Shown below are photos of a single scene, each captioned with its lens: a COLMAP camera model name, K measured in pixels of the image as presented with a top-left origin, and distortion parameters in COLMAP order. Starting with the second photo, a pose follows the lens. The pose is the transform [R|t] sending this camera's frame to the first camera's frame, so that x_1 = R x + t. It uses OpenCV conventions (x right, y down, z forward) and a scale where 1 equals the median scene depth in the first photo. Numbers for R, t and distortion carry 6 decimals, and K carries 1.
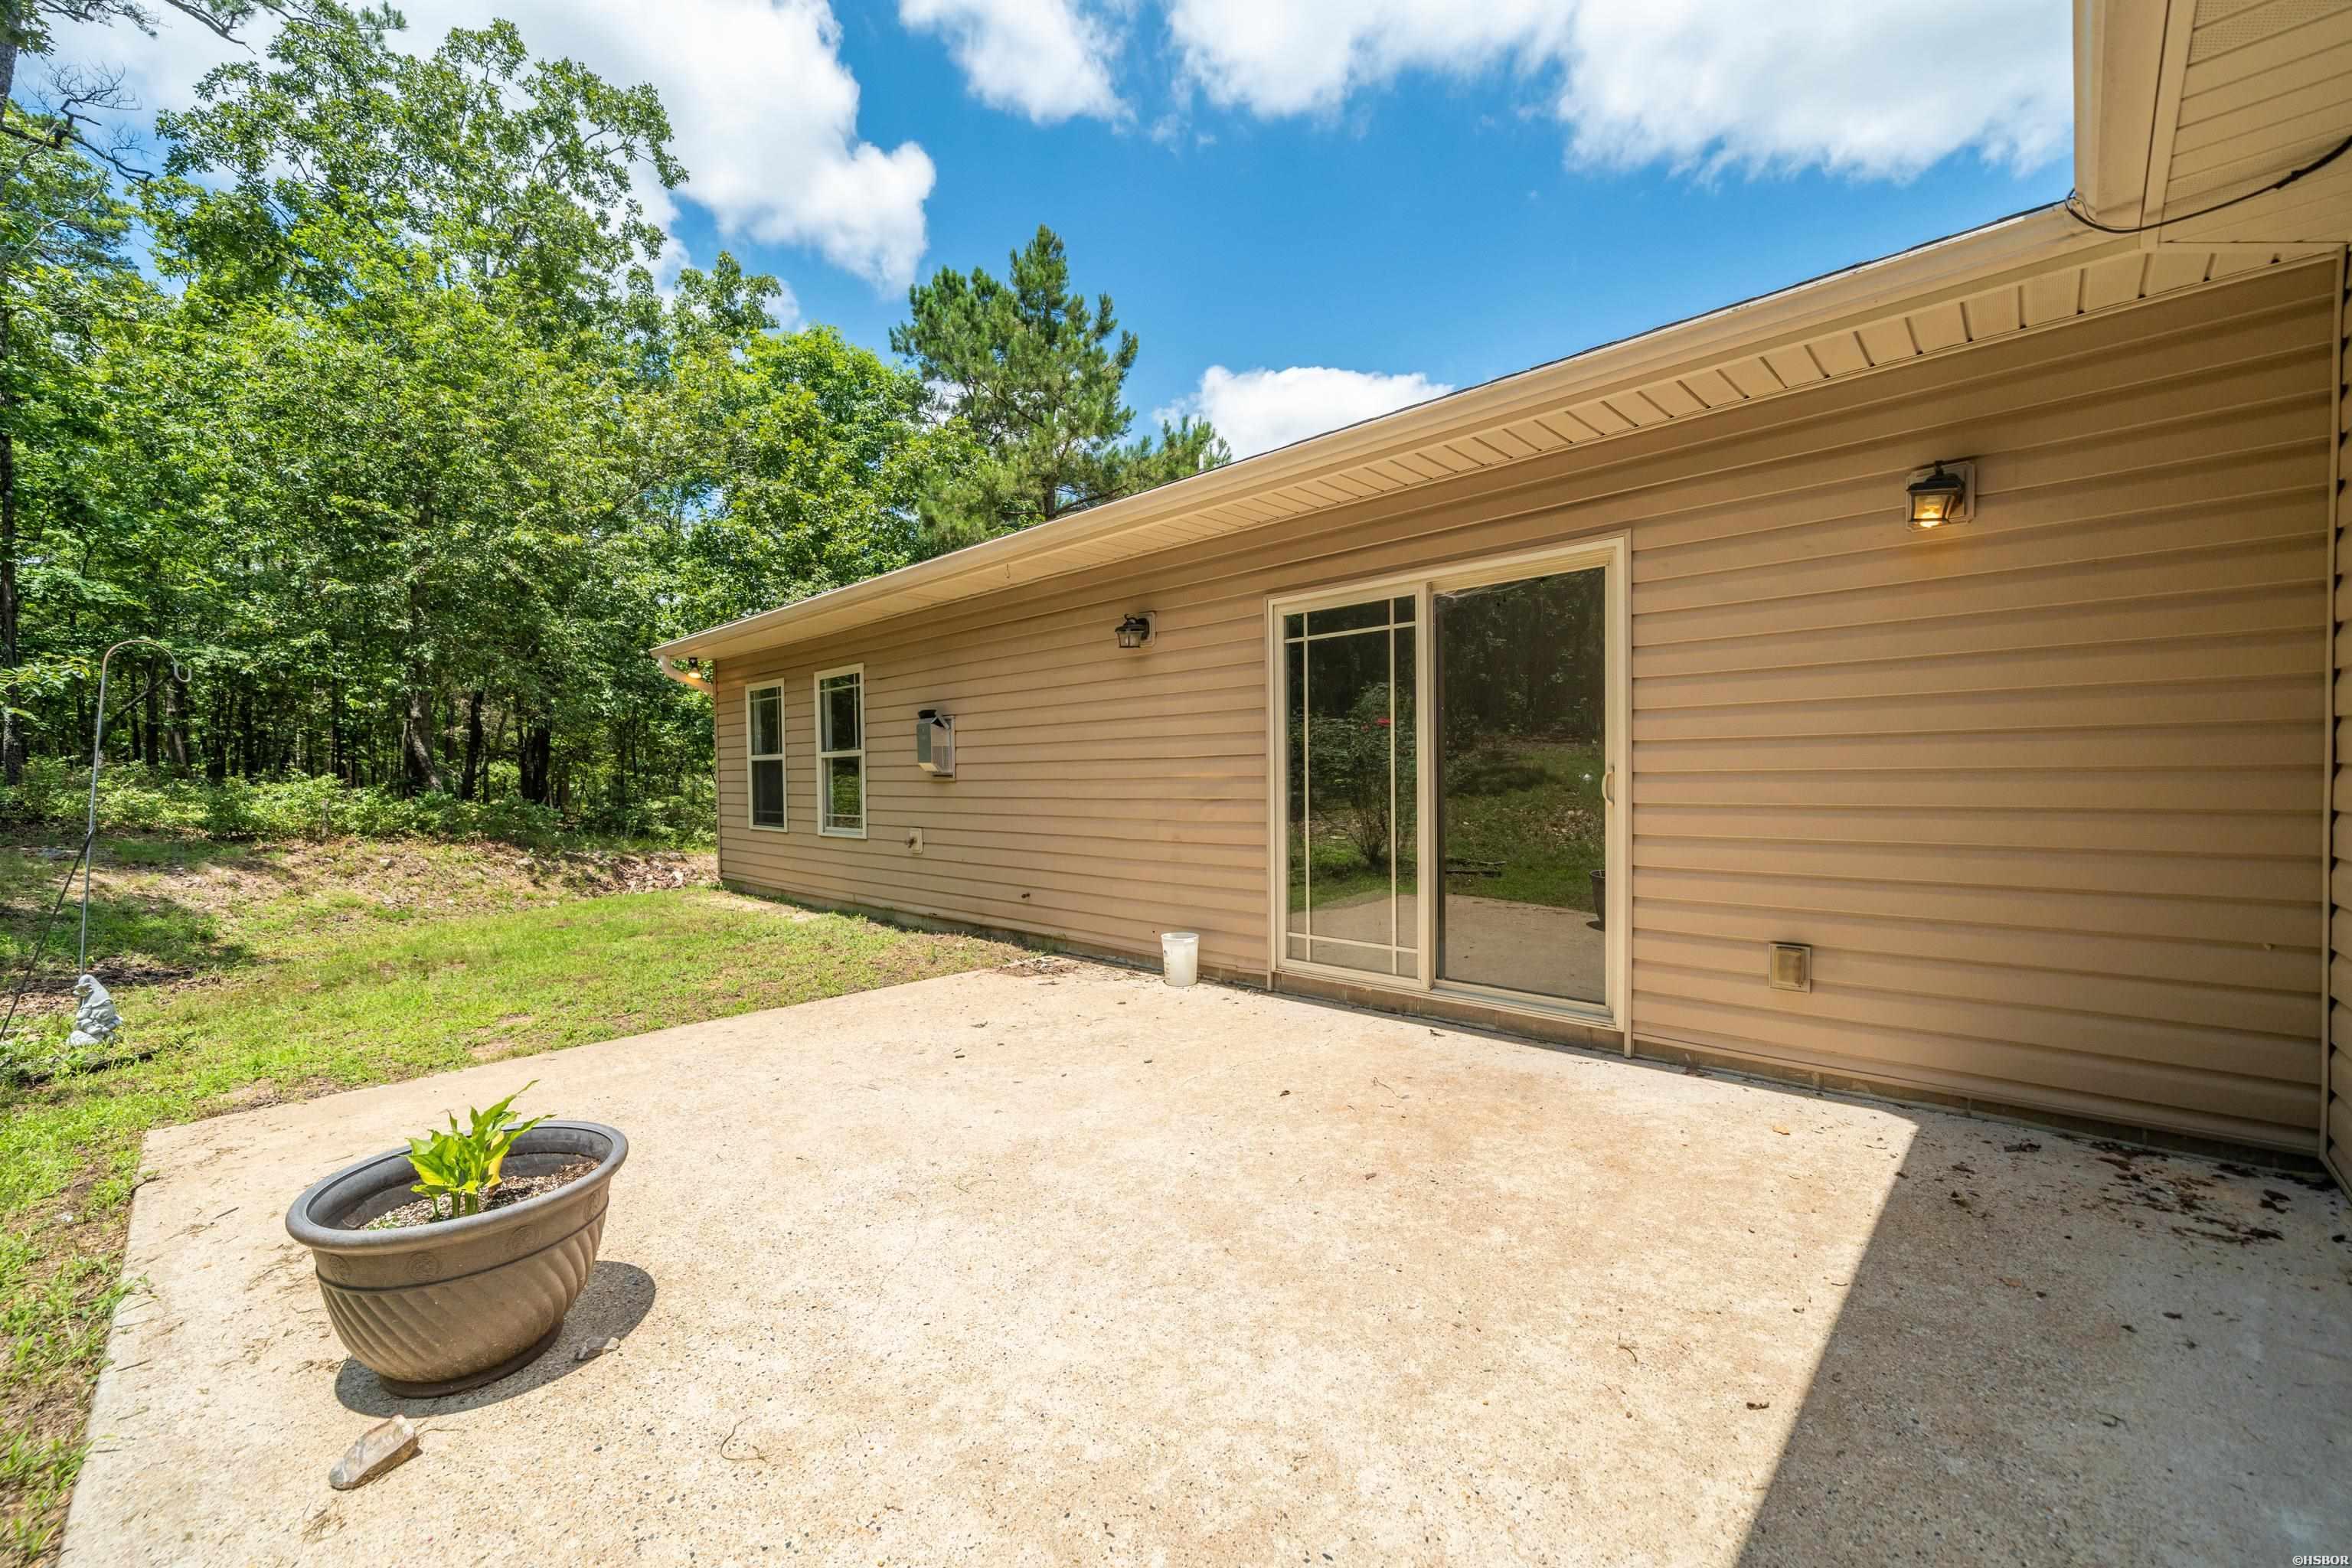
lens RADIAL K [[915.5, 0, 1182.4], [0, 915.5, 789.0], [0, 0, 1]] dist [0.002146, 0.000006]
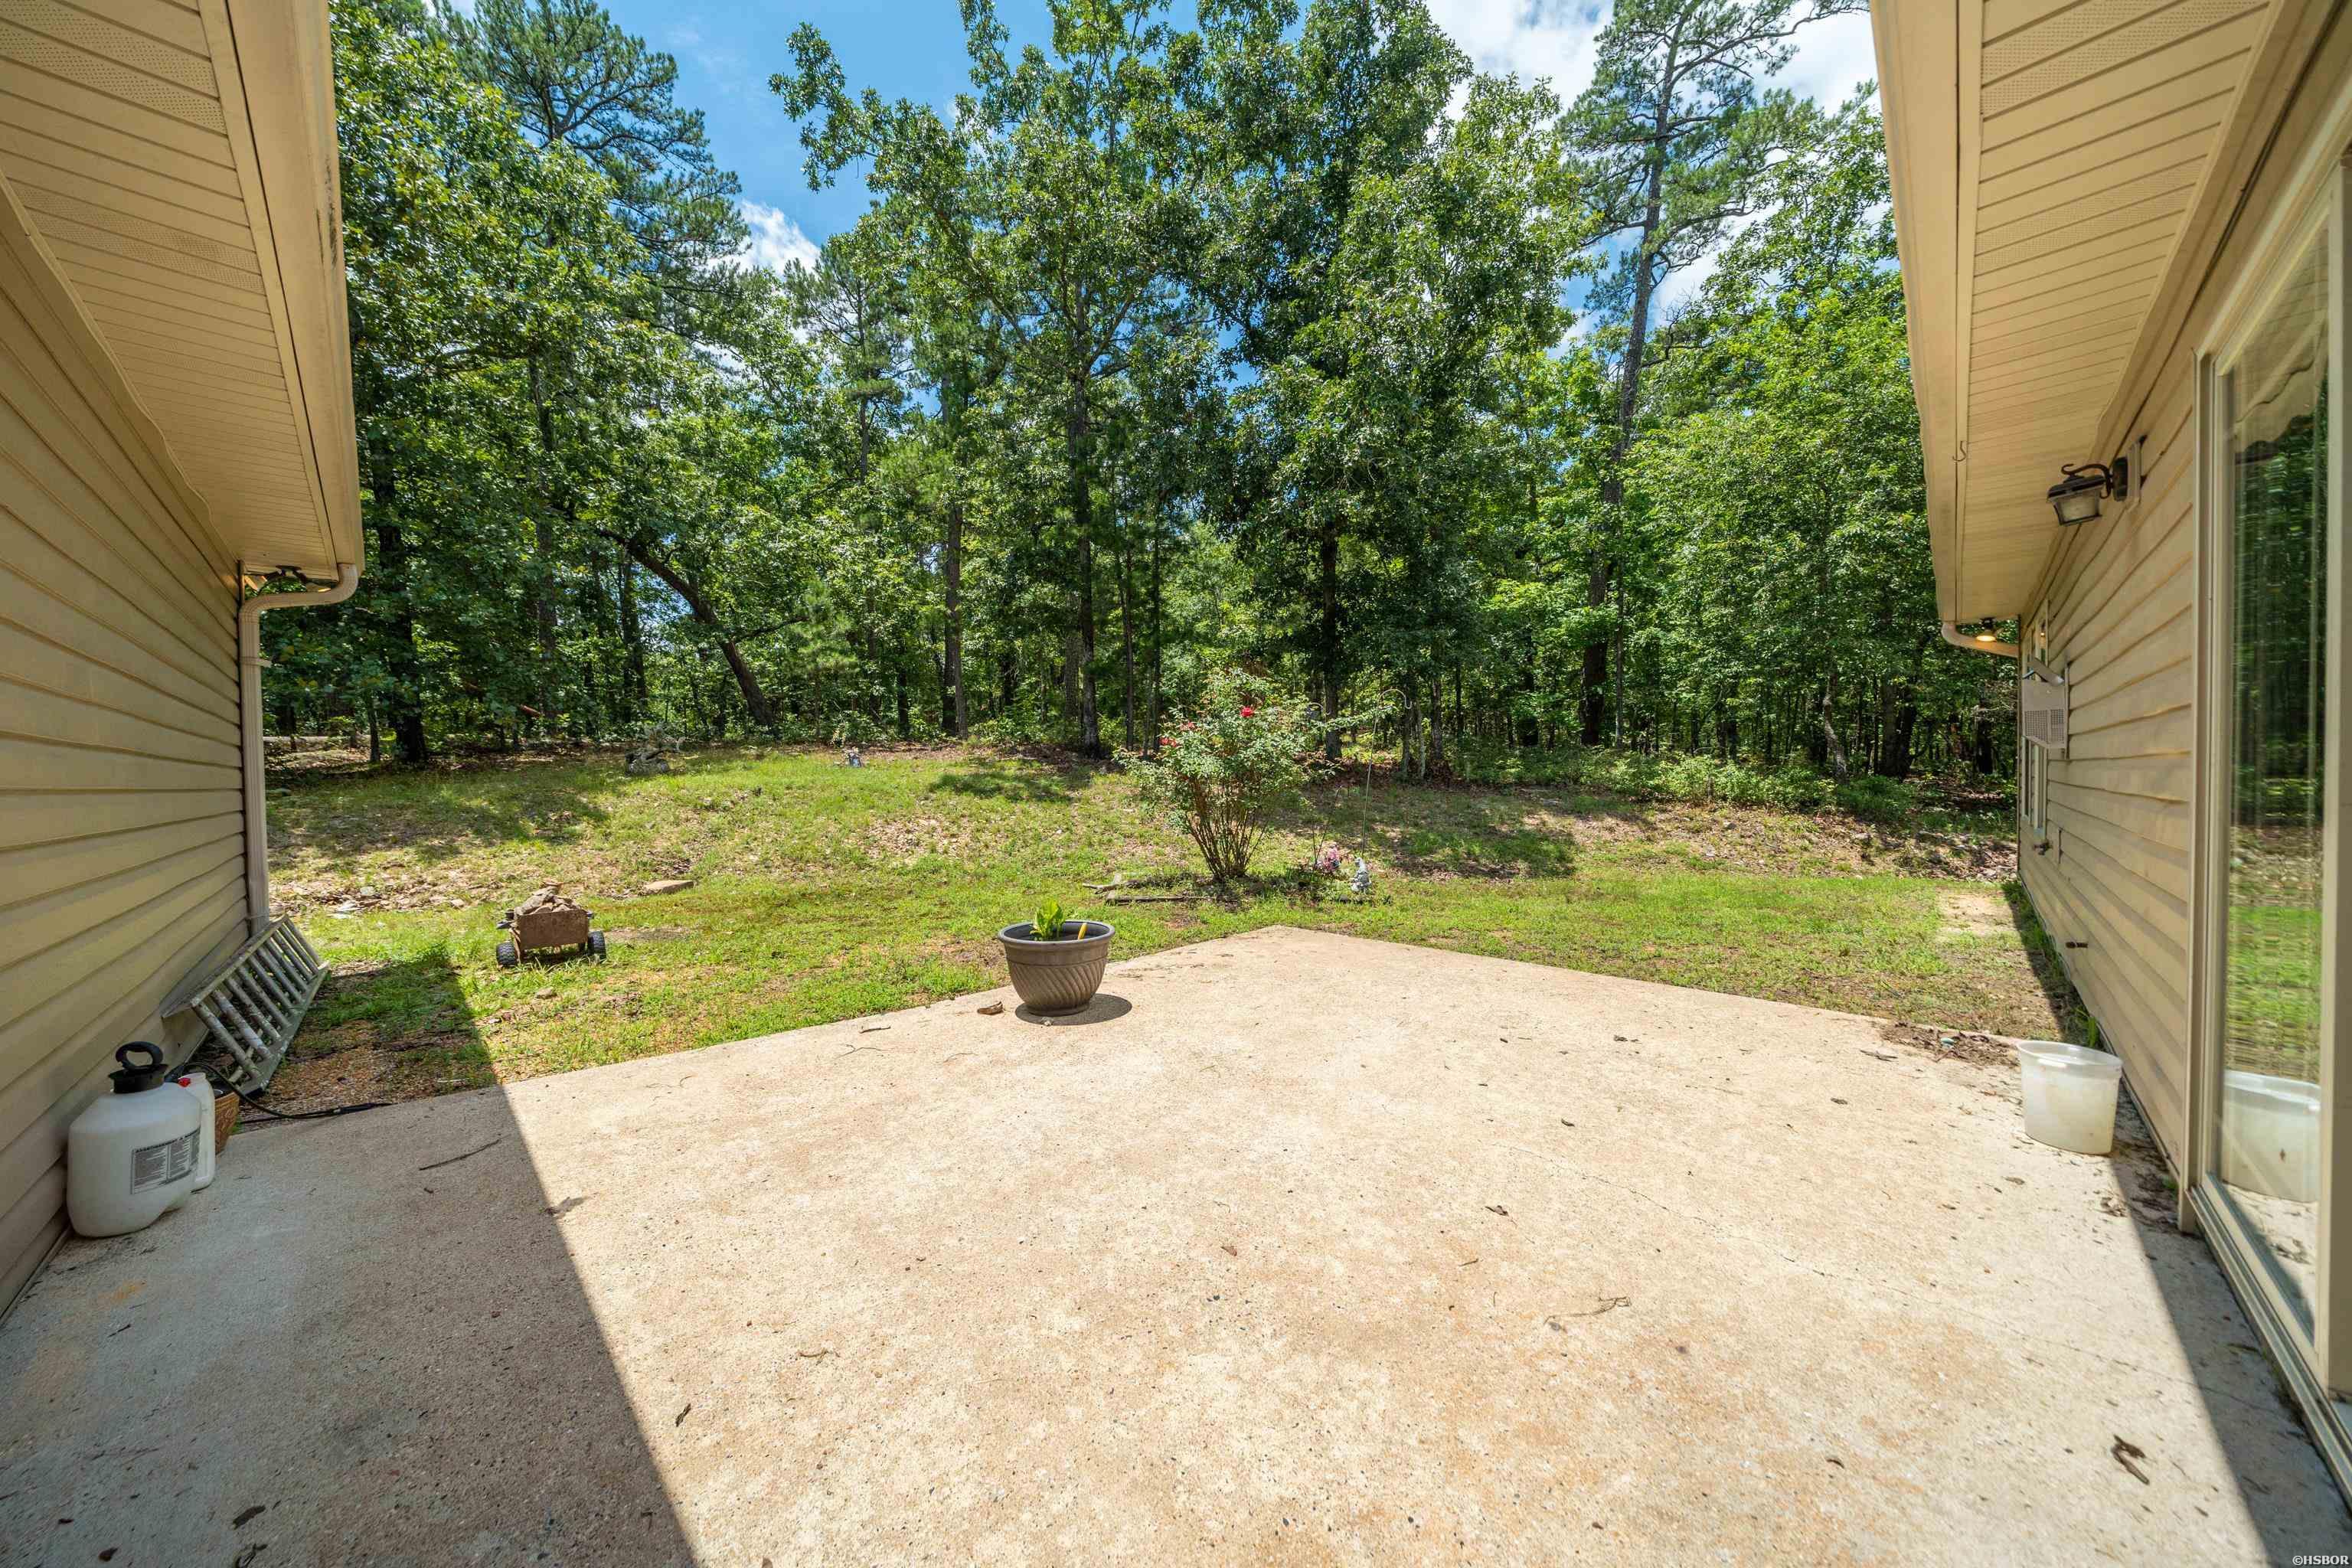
lens RADIAL K [[793.4, 0, 1178.1], [0, 793.4, 782.5], [0, 0, 1]] dist [-0.001739, 0.000067]
pose [[-0.011230, 0.025153, -0.999621, 0.797179], [-0.003624, 0.999676, 0.025195, -0.011211], [0.999930, 0.003905, -0.011135, 0.846362]]
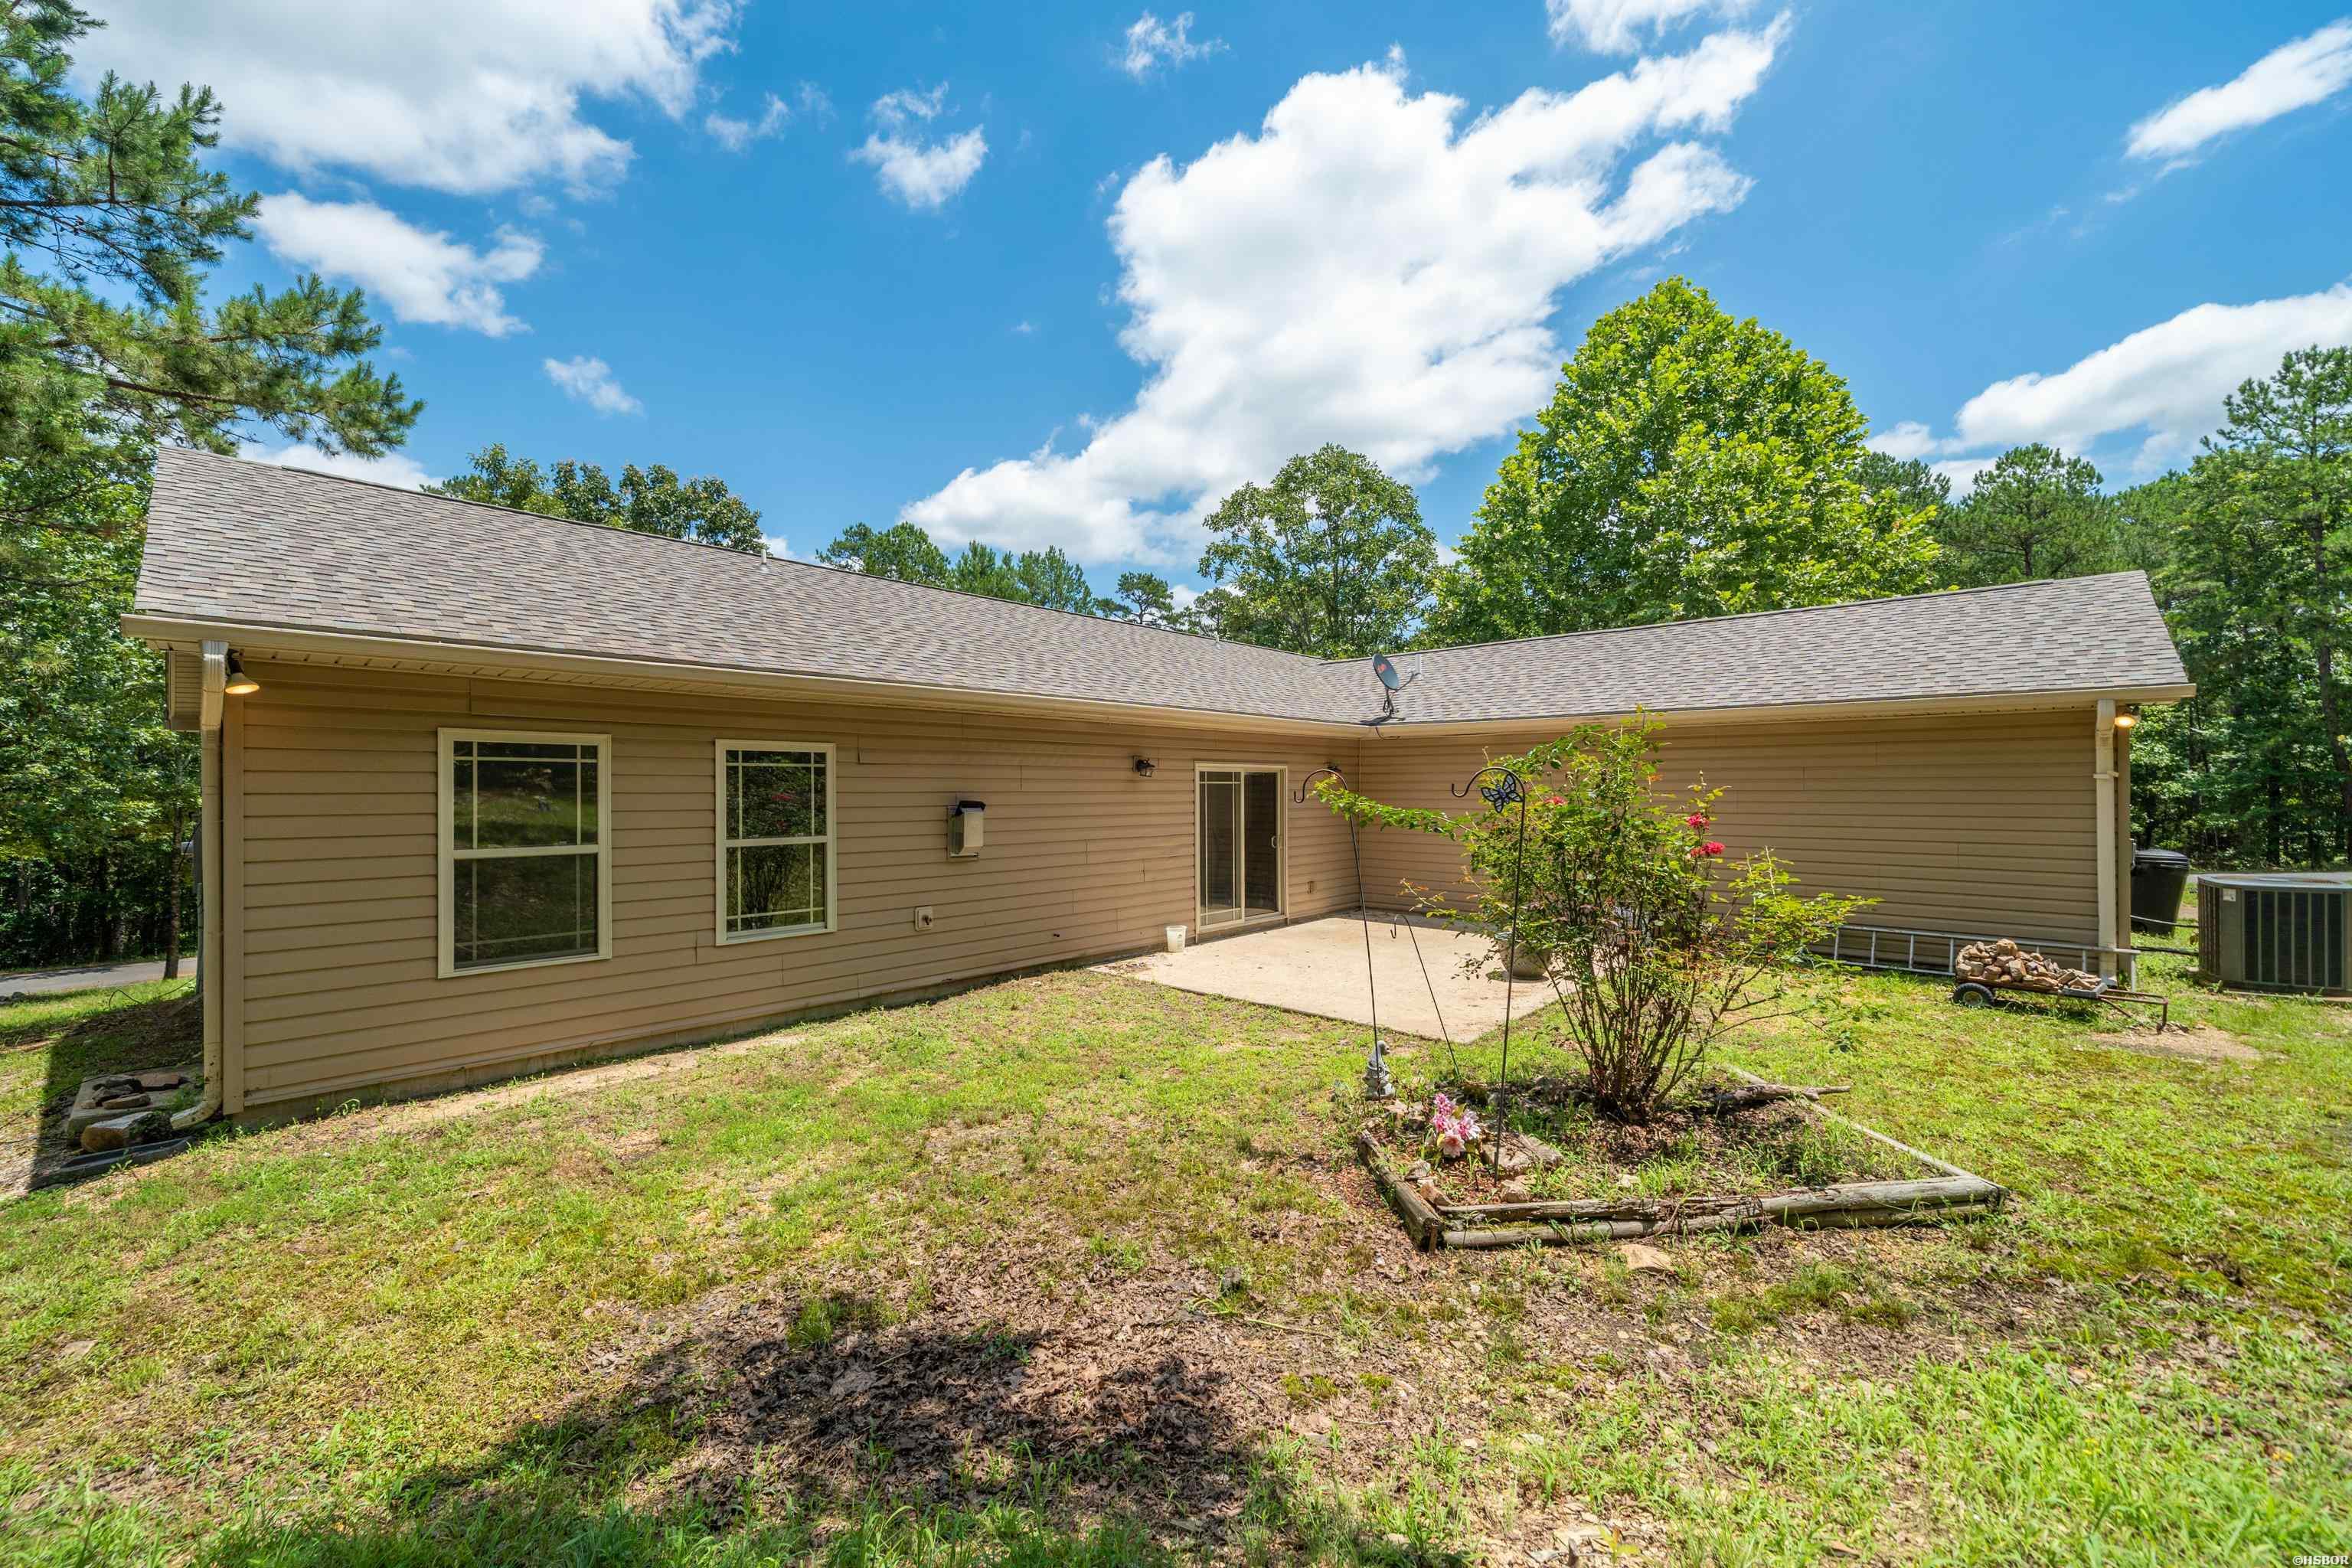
lens RADIAL K [[896.7, 0, 1180.4], [0, 896.7, 779.5], [0, 0, 1]] dist [-0.003979, -0.000231]
pose [[-0.024516, 0.022178, 0.999453, -3.507630], [0.008844, 0.999720, -0.021967, -0.207971], [-0.999660, 0.008300, -0.024705, 1.878364]]
